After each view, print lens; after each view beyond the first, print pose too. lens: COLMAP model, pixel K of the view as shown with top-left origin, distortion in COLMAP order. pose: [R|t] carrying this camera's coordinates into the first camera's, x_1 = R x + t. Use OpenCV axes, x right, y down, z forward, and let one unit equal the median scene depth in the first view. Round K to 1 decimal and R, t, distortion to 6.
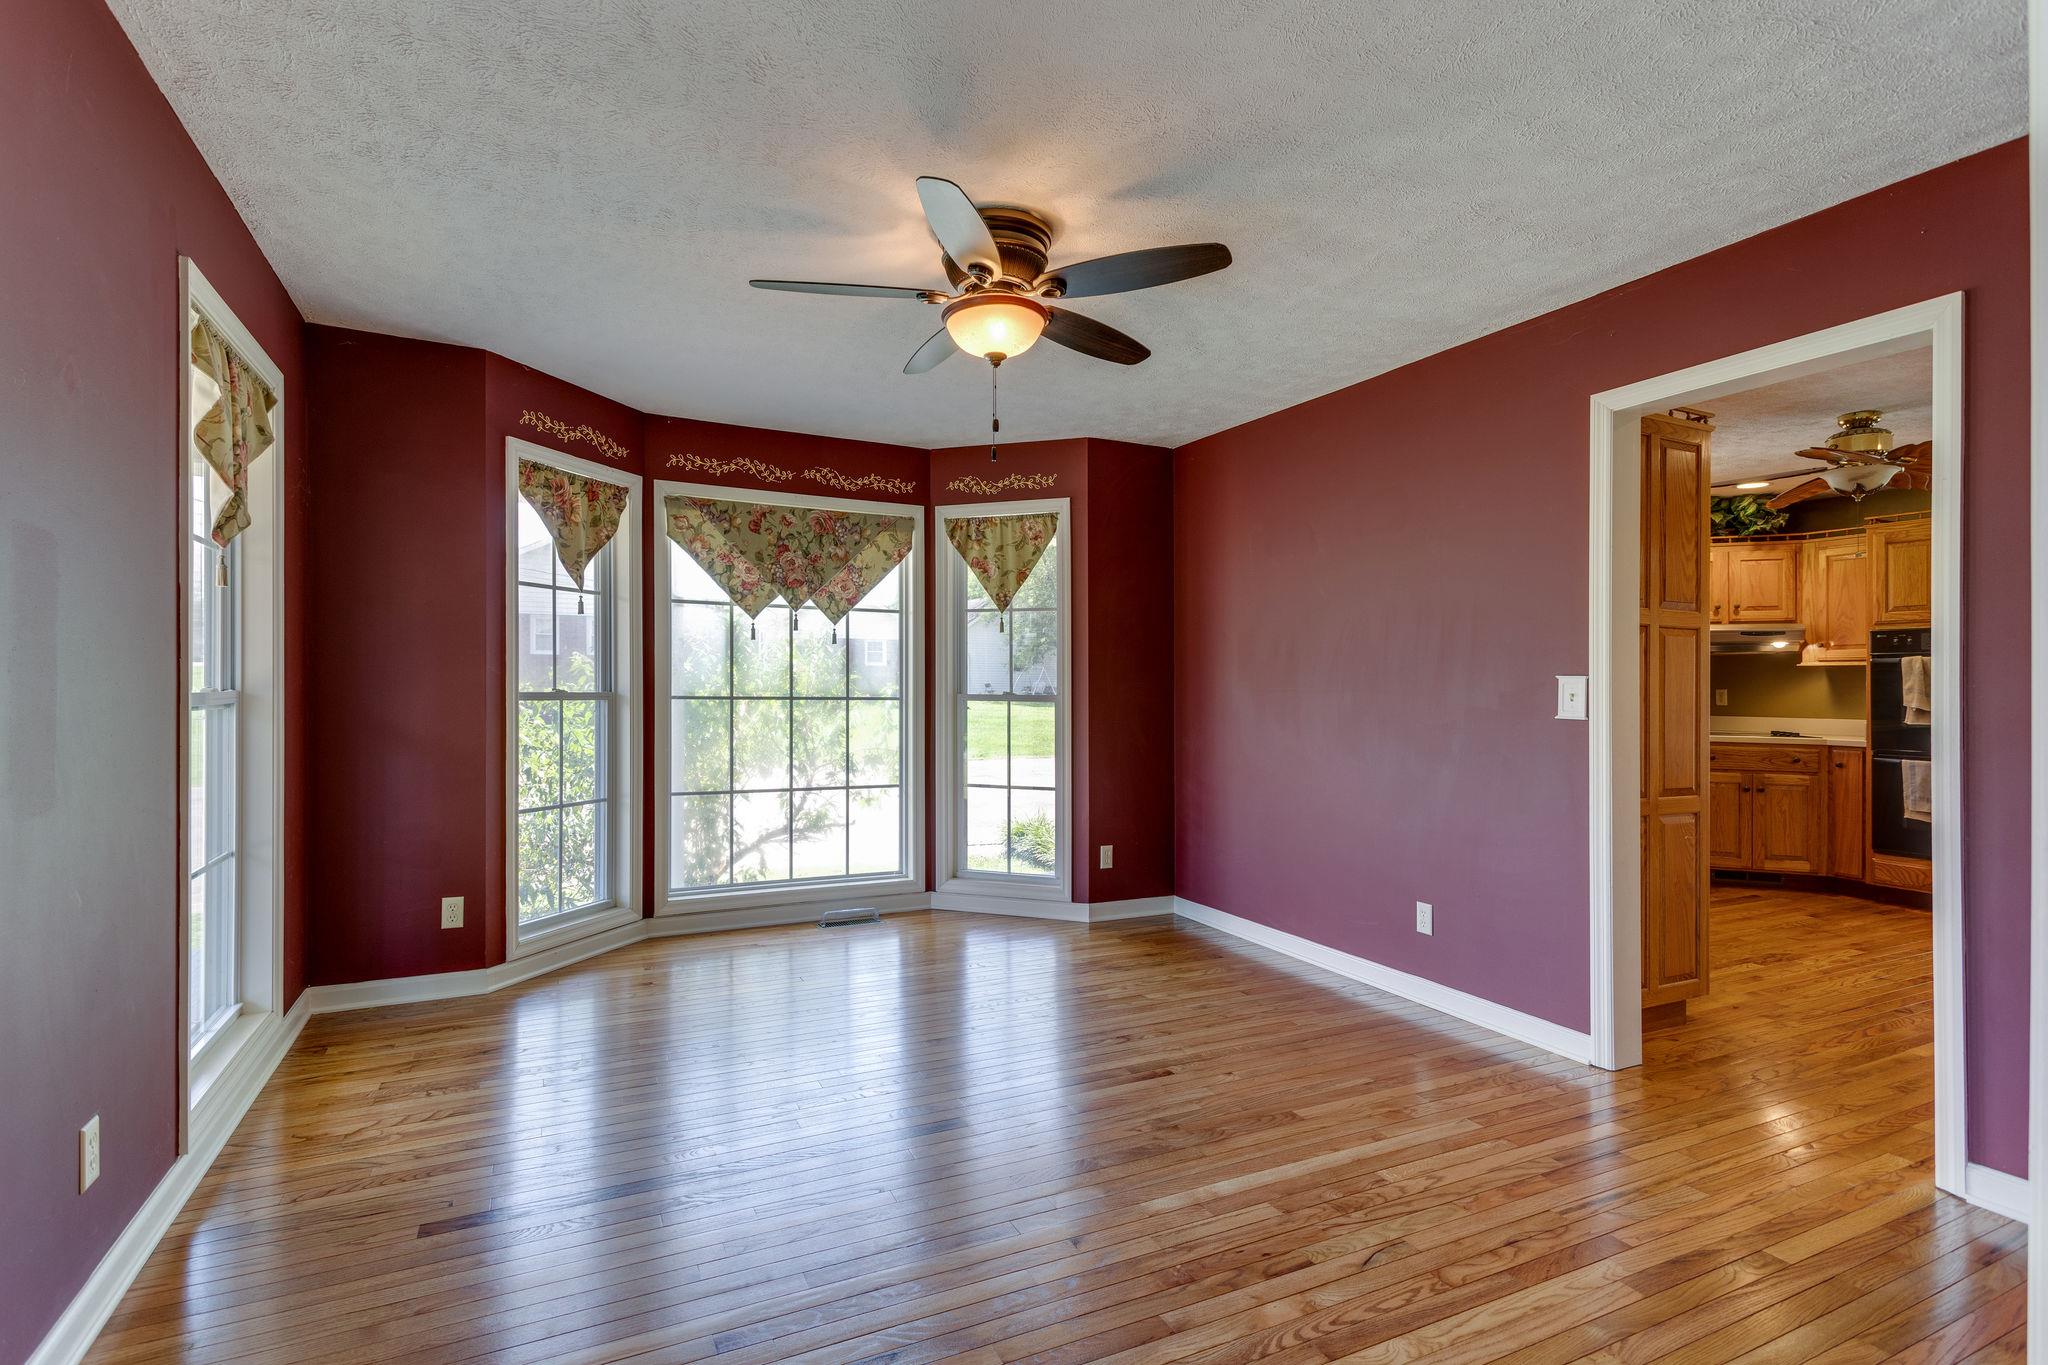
lens RADIAL K [[978.2, 0, 1015.4], [0, 978.2, 681.1], [0, 0, 1]] dist [0.010785, 0.000261]
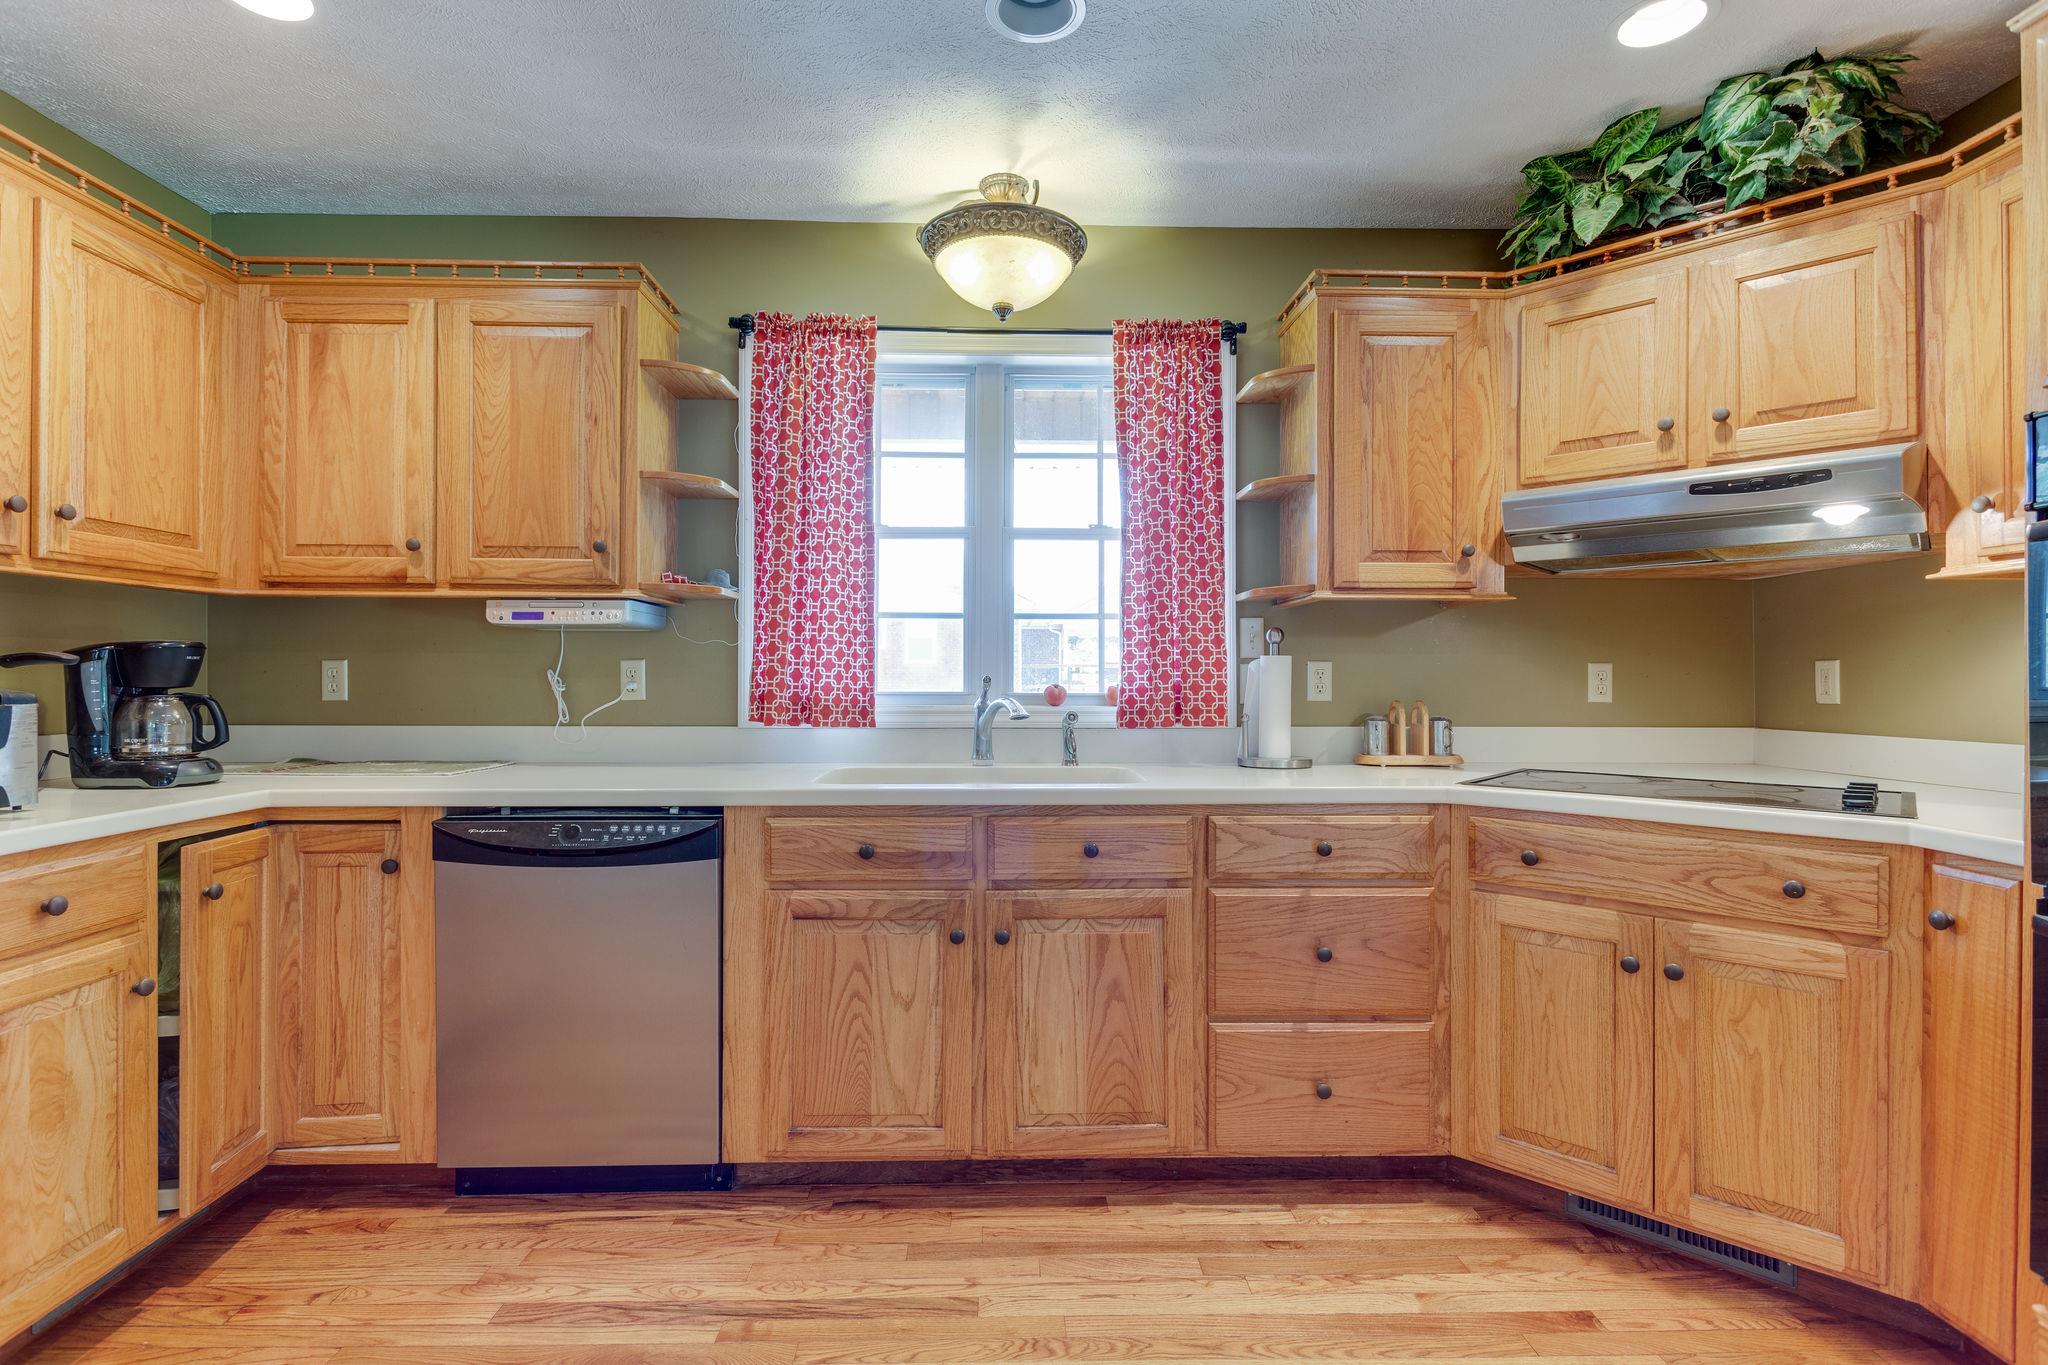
lens RADIAL K [[971.9, 0, 1022.9], [0, 971.9, 670.5], [0, 0, 1]] dist [0.005151, -0.000869]
pose [[0.906695, -0.007272, -0.421724, 0.814798], [0.008621, 0.999962, 0.001293, 0.013181], [0.421699, -0.004808, 0.906723, 0.731082]]
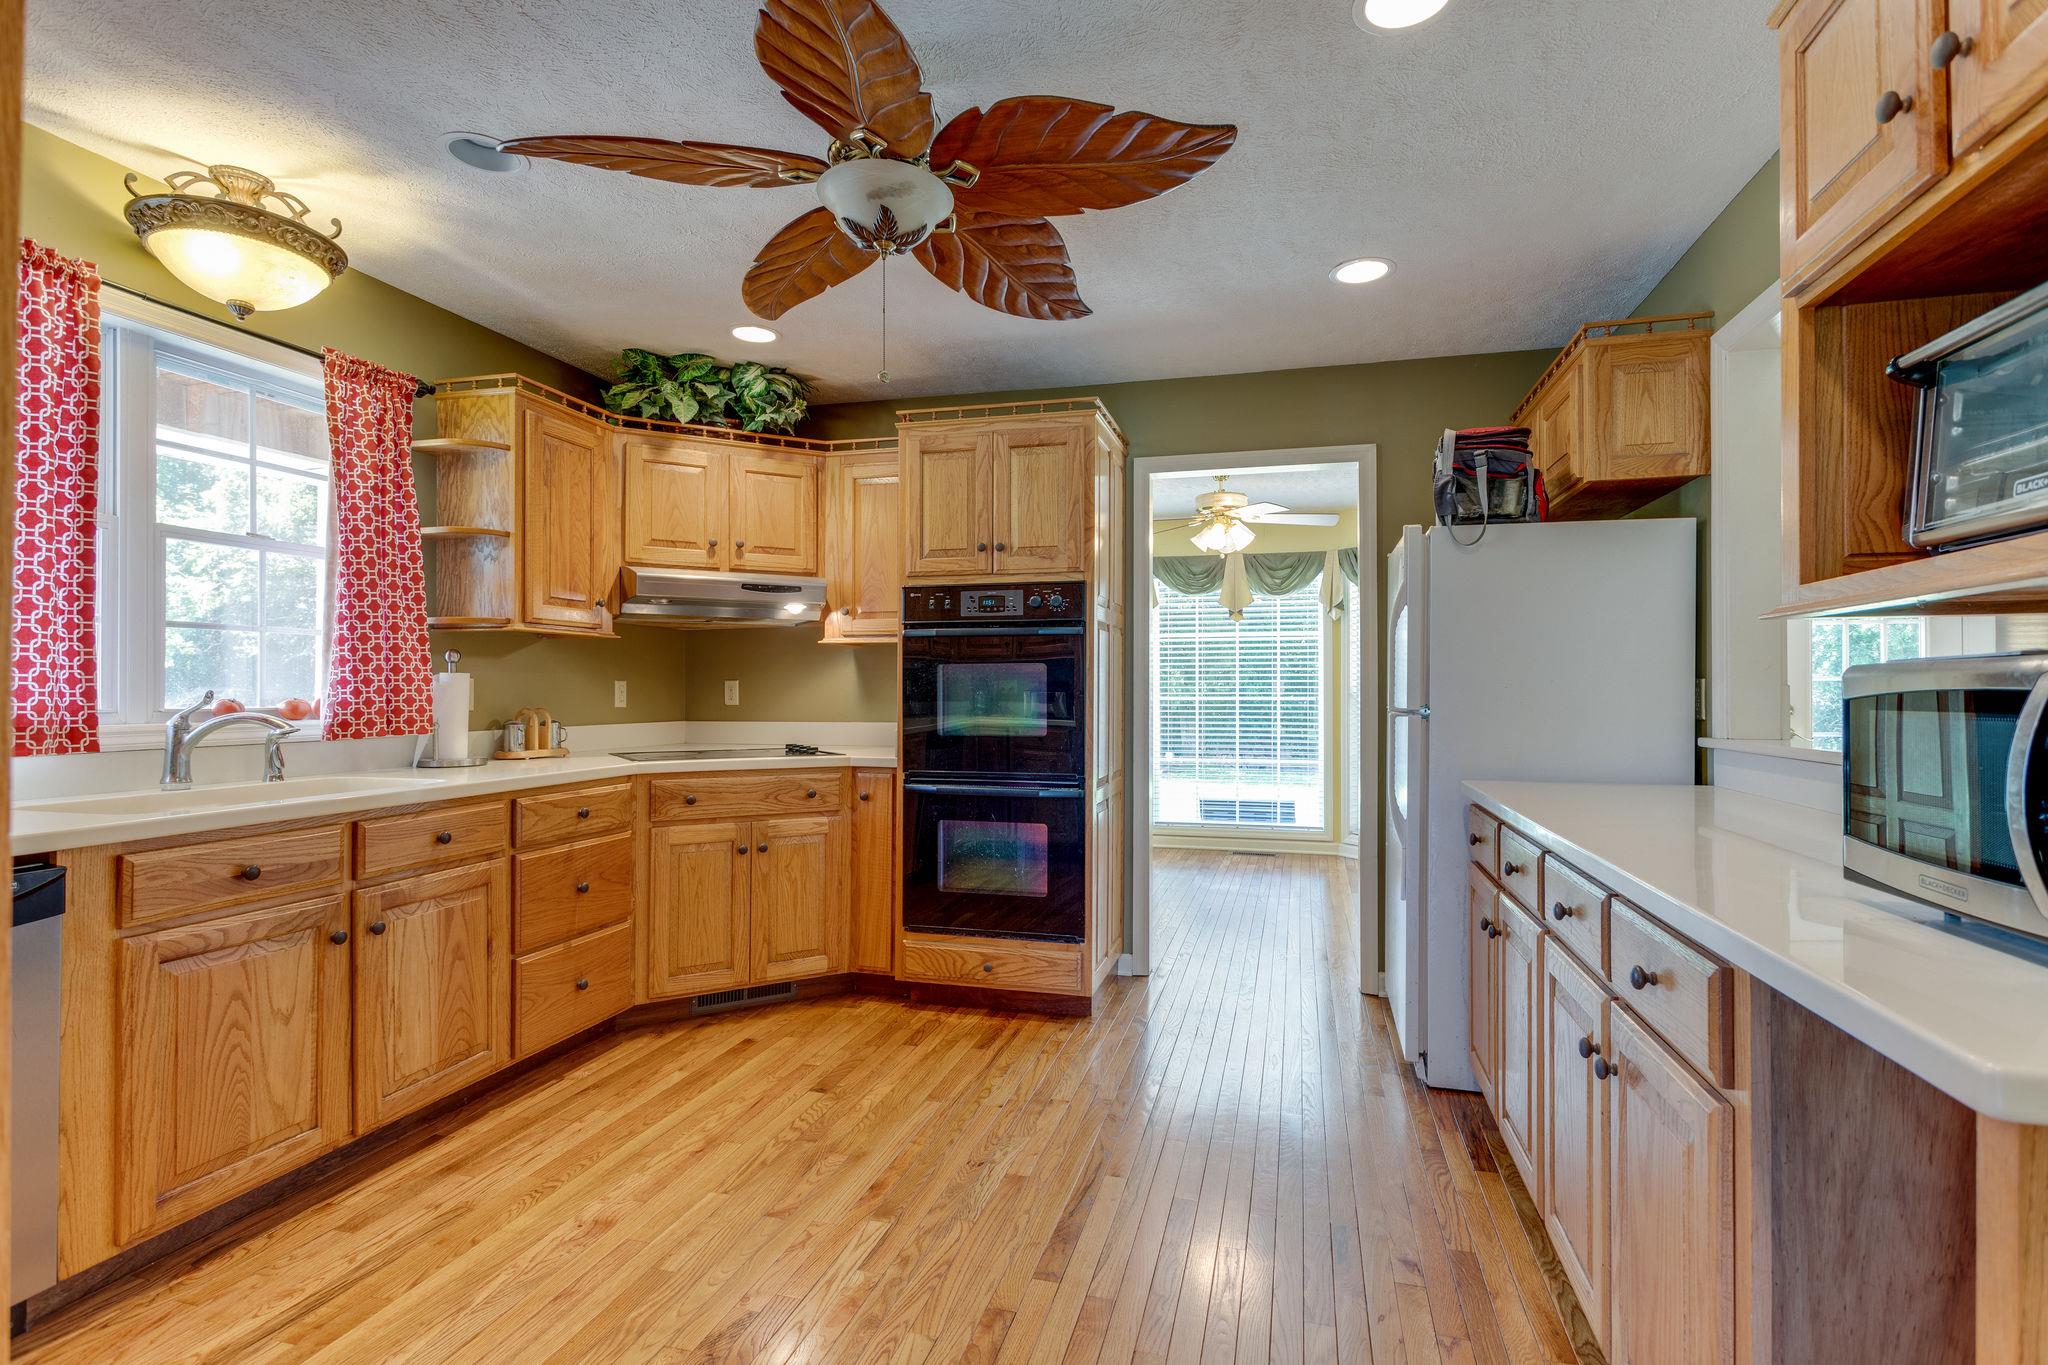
lens RADIAL K [[978.2, 0, 1015.4], [0, 978.2, 681.1], [0, 0, 1]] dist [0.010785, 0.000261]
pose [[0.673875, 0.000512, 0.738845, 0.493839], [-0.005356, 0.999977, 0.004192, 0.007678], [-0.738826, -0.006783, 0.673862, 0.571720]]
